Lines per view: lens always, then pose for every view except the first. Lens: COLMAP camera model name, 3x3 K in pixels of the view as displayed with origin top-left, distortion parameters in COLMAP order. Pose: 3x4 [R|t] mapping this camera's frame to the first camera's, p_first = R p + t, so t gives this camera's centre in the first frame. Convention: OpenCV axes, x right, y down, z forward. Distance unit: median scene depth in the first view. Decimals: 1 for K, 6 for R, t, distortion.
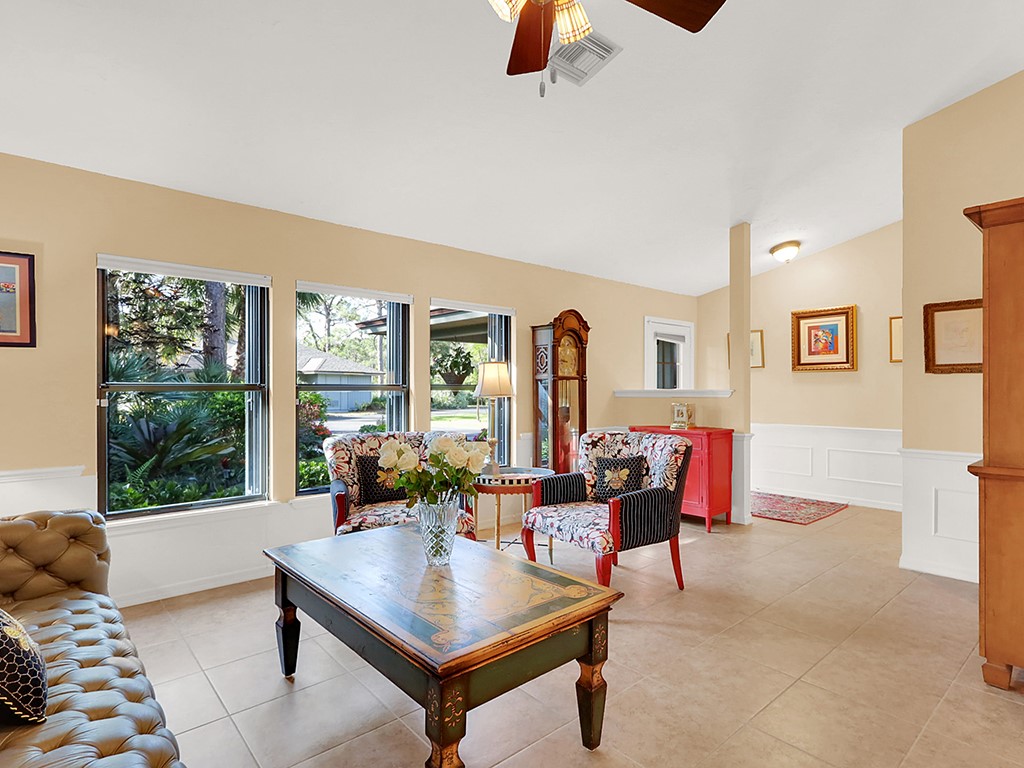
lens RADIAL K [[554.6, 0, 566.5], [0, 554.6, 381.2], [0, 0, 1]] dist [0.002756, -0.000250]
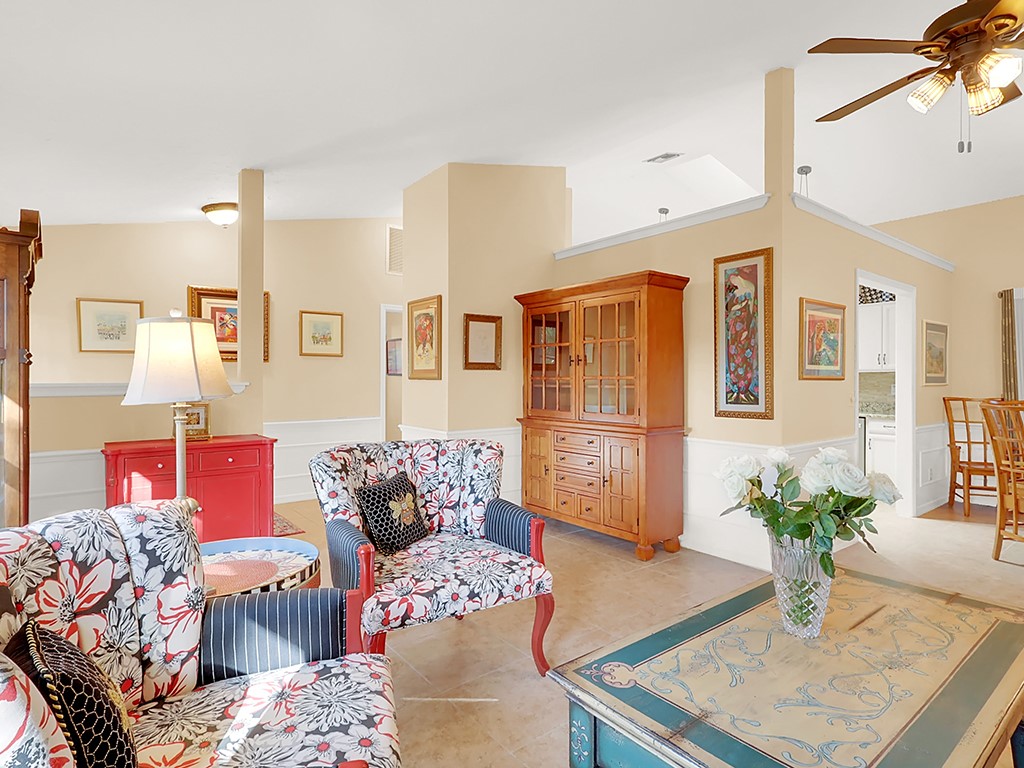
lens RADIAL K [[541.3, 0, 509.0], [0, 541.3, 387.4], [0, 0, 1]] dist [0.002202, 0.000672]
pose [[0.115216, -0.011312, 0.993276, -0.541426], [-0.015425, 0.999794, 0.013176, 0.009136], [-0.993221, -0.016840, 0.115018, 0.746899]]
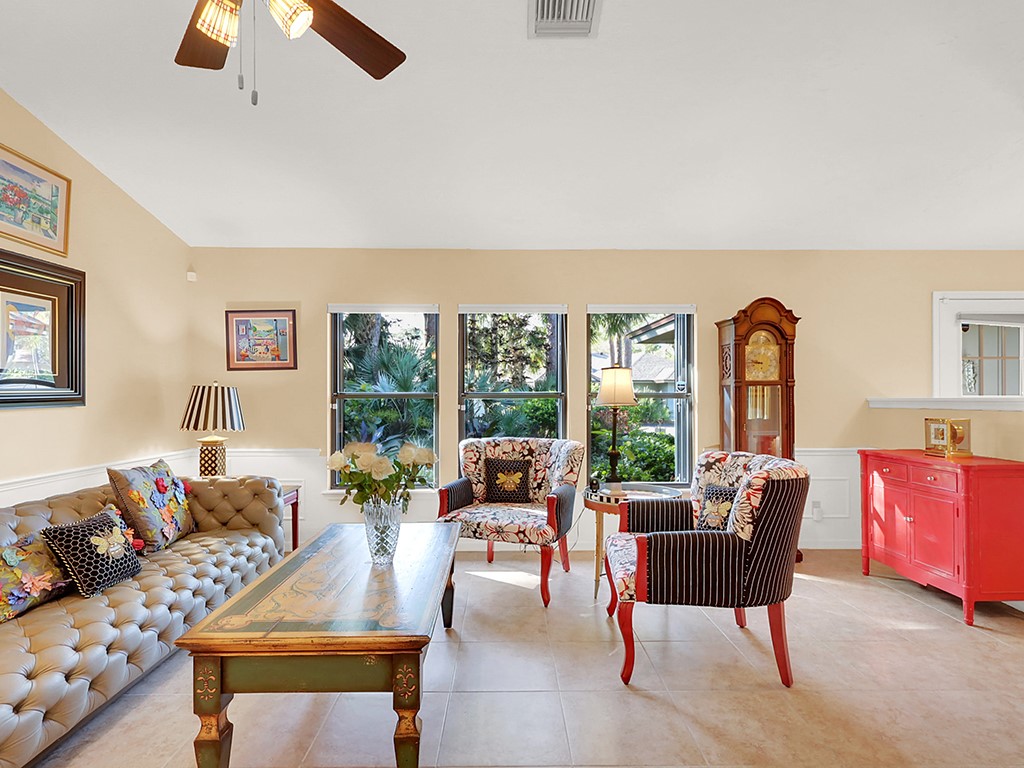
lens RADIAL K [[541.3, 0, 509.0], [0, 541.3, 387.4], [0, 0, 1]] dist [0.002202, 0.000672]
pose [[0.724636, -0.011759, -0.689032, 0.379604], [0.009916, 0.999929, -0.006636, 0.002746], [0.689061, -0.002024, 0.724701, 0.240788]]
